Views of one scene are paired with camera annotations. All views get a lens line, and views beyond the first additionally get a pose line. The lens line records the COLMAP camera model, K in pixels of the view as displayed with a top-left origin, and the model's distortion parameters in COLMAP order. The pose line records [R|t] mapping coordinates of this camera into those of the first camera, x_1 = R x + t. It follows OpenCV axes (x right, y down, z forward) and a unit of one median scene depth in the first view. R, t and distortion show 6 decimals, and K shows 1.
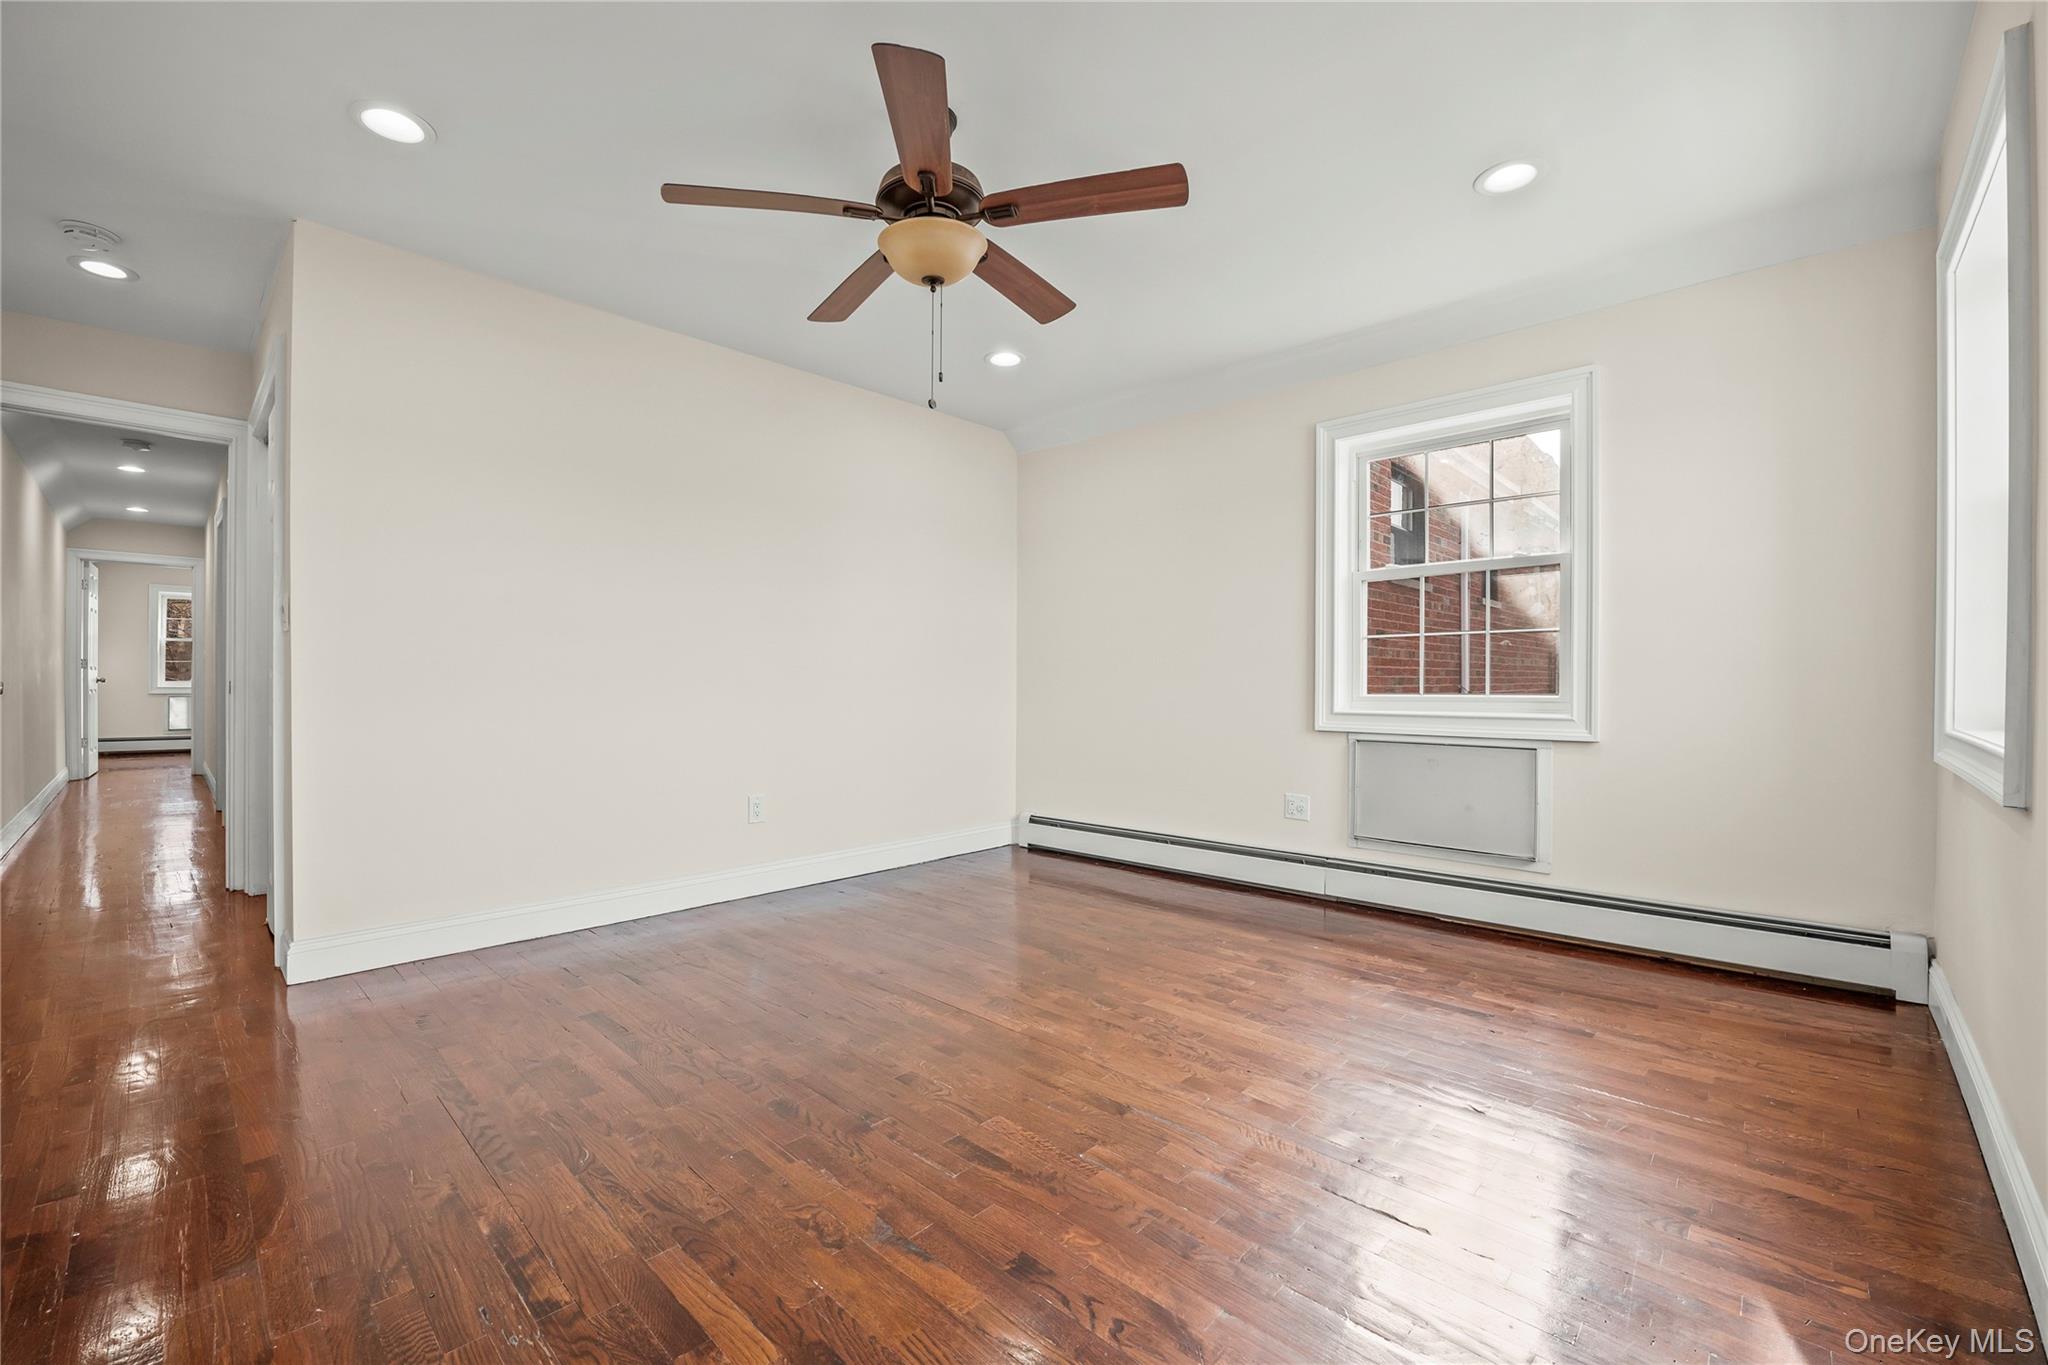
lens RADIAL K [[843.3, 0, 1019.8], [0, 843.3, 684.8], [0, 0, 1]] dist [-0.021568, 0.000283]
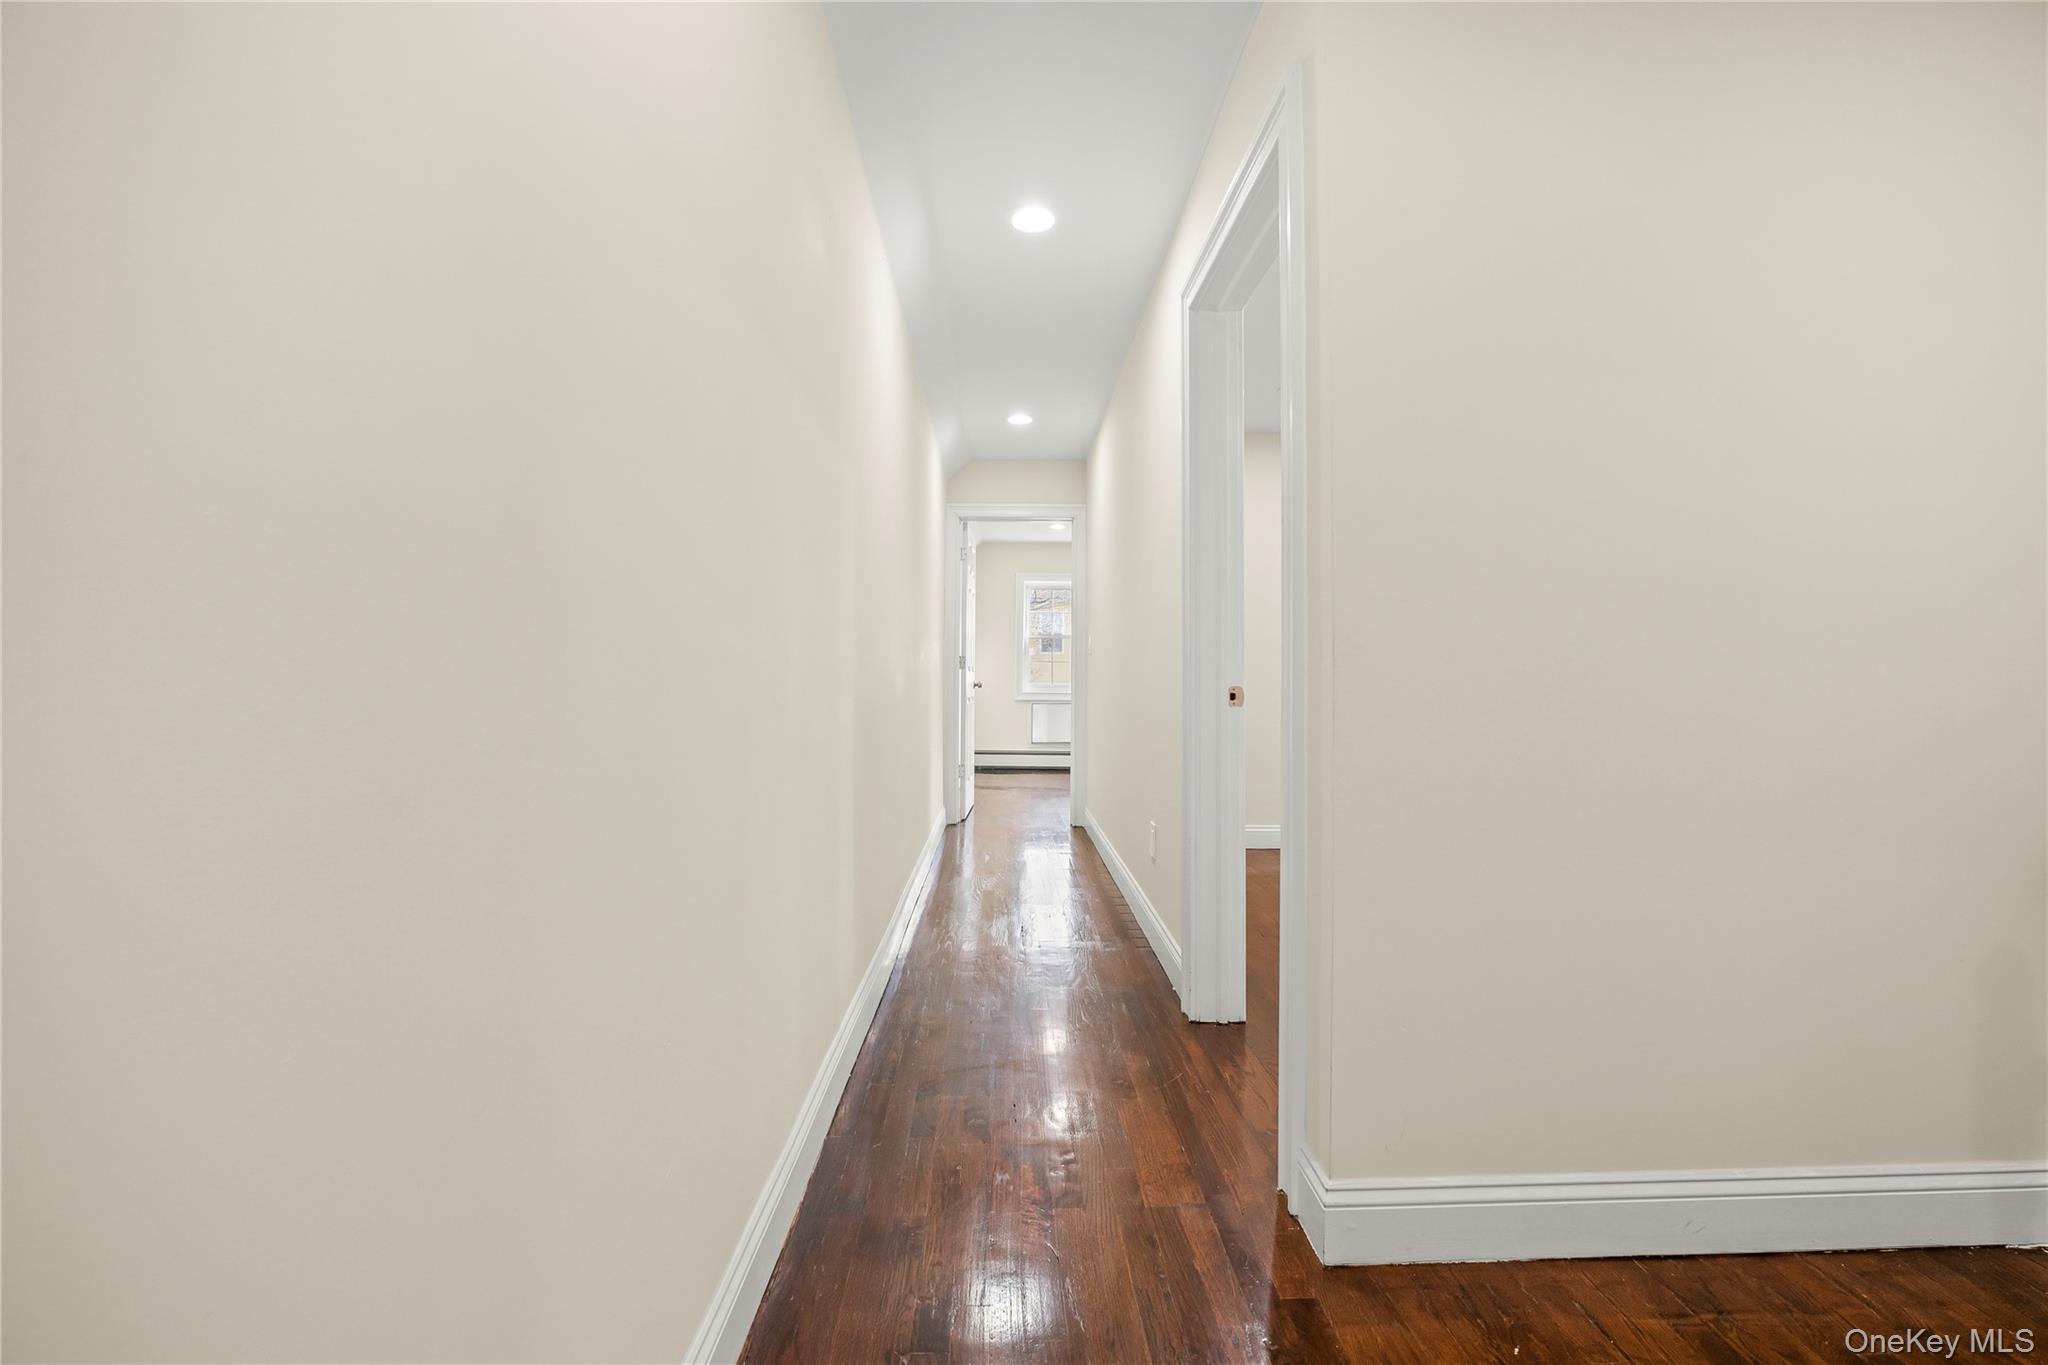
lens RADIAL K [[843.3, 0, 1019.8], [0, 843.3, 684.8], [0, 0, 1]] dist [-0.021568, 0.000283]
pose [[0.705121, 0.003295, -0.709079, -0.532390], [-0.006440, 0.999978, -0.001756, -0.004483], [0.709057, 0.005804, 0.705127, 0.471641]]
